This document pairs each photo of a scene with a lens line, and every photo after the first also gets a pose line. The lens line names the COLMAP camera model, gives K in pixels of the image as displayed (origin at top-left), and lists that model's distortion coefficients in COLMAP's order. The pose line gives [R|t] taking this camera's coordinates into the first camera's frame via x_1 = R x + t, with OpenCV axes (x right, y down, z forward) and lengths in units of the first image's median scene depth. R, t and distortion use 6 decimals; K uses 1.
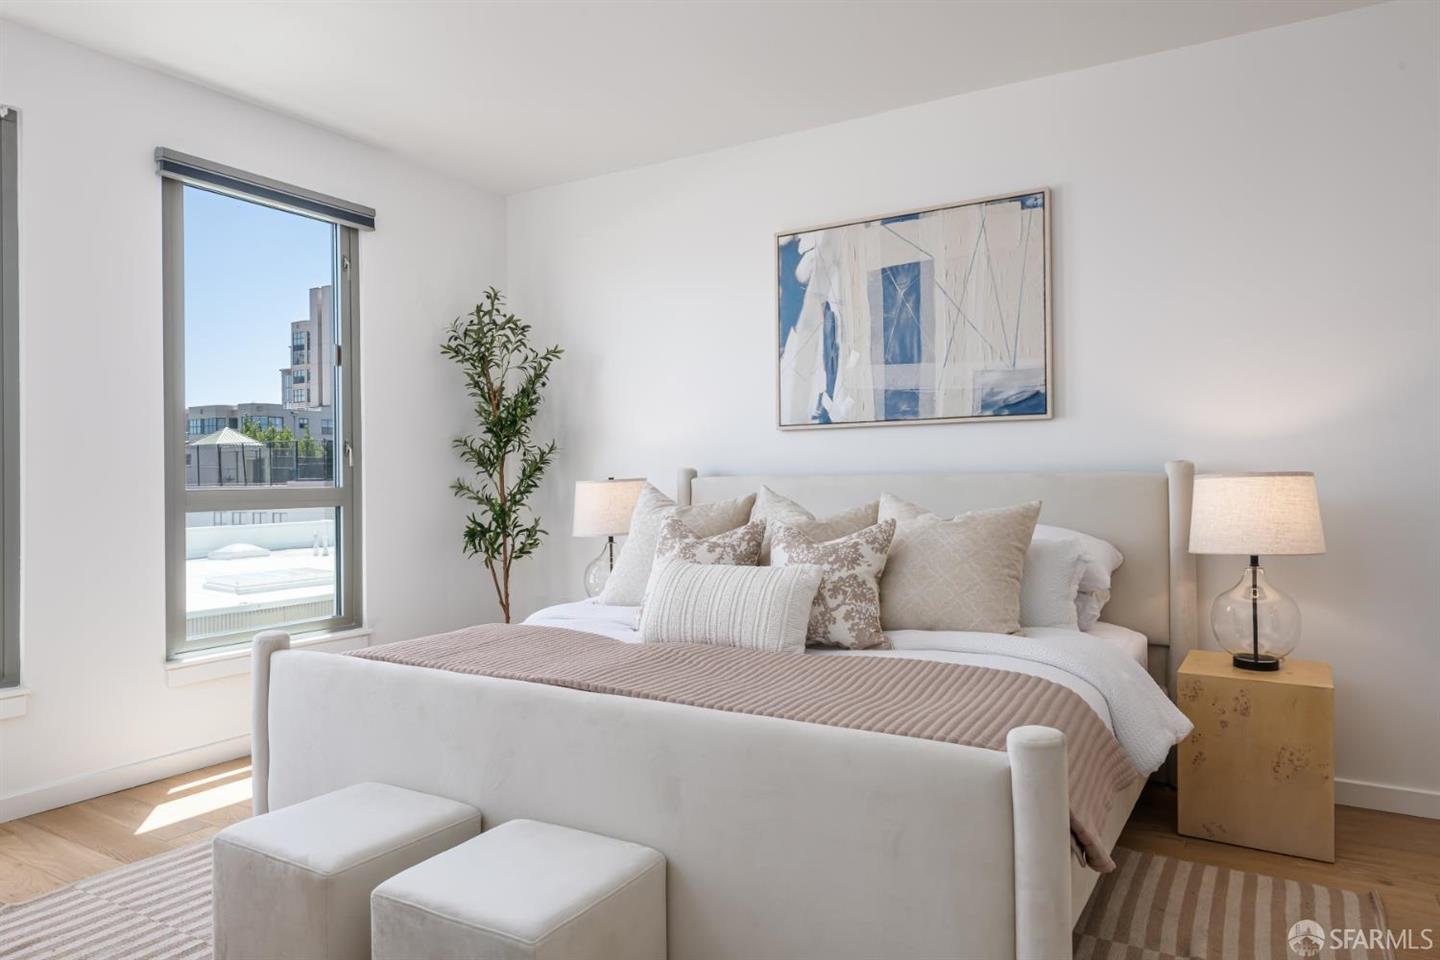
lens RADIAL K [[942.7, 0, 733.9], [0, 942.7, 480.9], [0, 0, 1]] dist [0.019058, -0.007726]
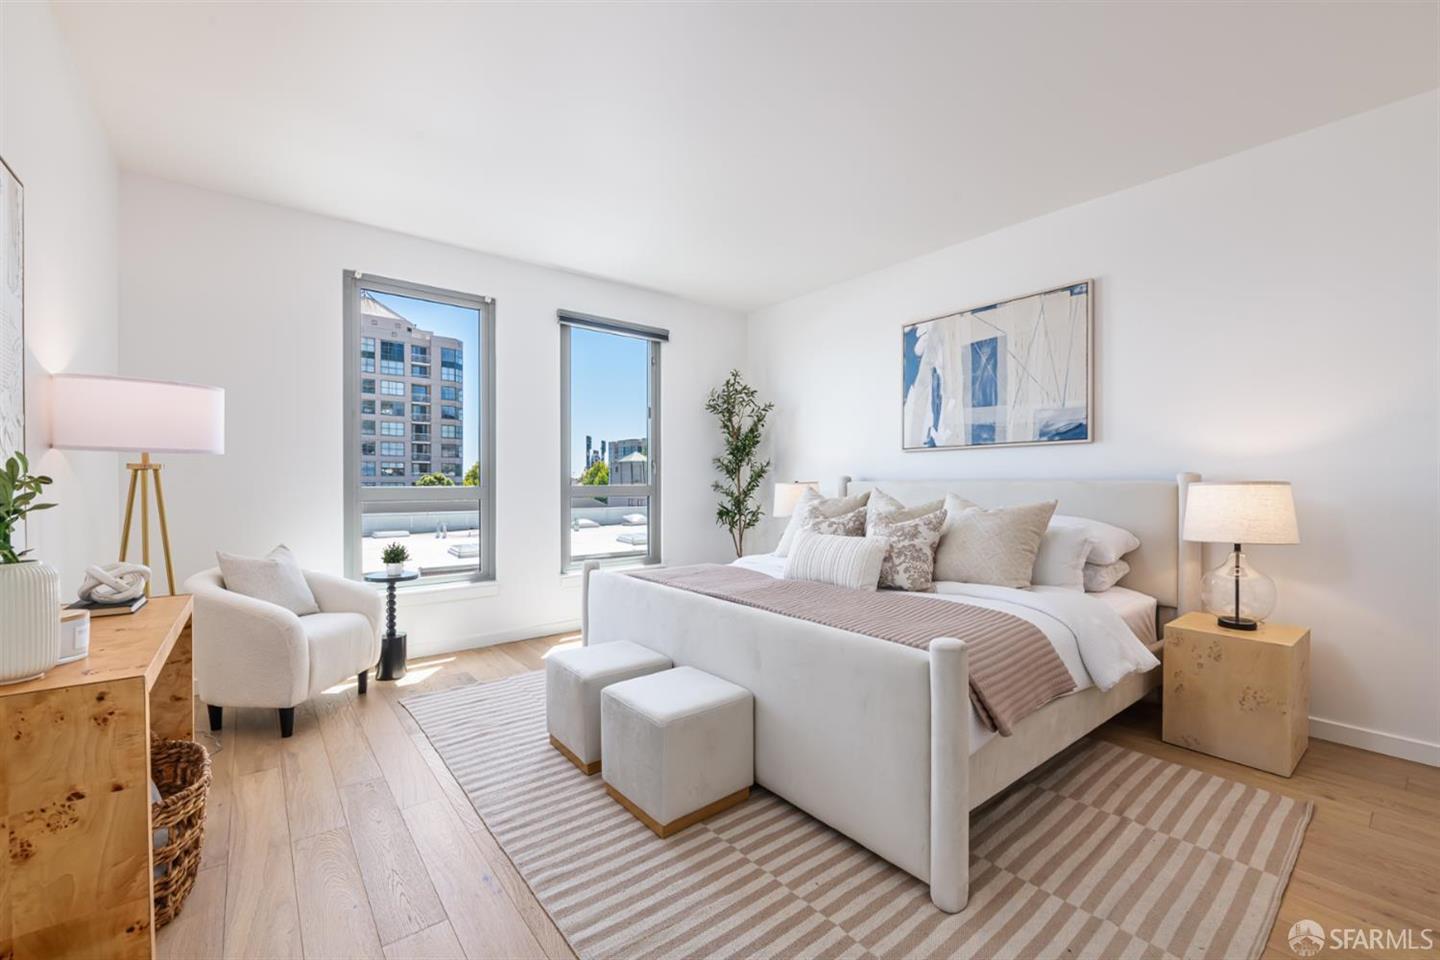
lens RADIAL K [[601.3, 0, 720.1], [0, 601.3, 491.1], [0, 0, 1]] dist [-0.002940, -0.001695]
pose [[0.937122, 0.014221, -0.348713, 0.130540], [-0.009927, 0.999851, 0.014097, -0.000114], [0.348861, -0.009749, 0.937124, -0.037646]]
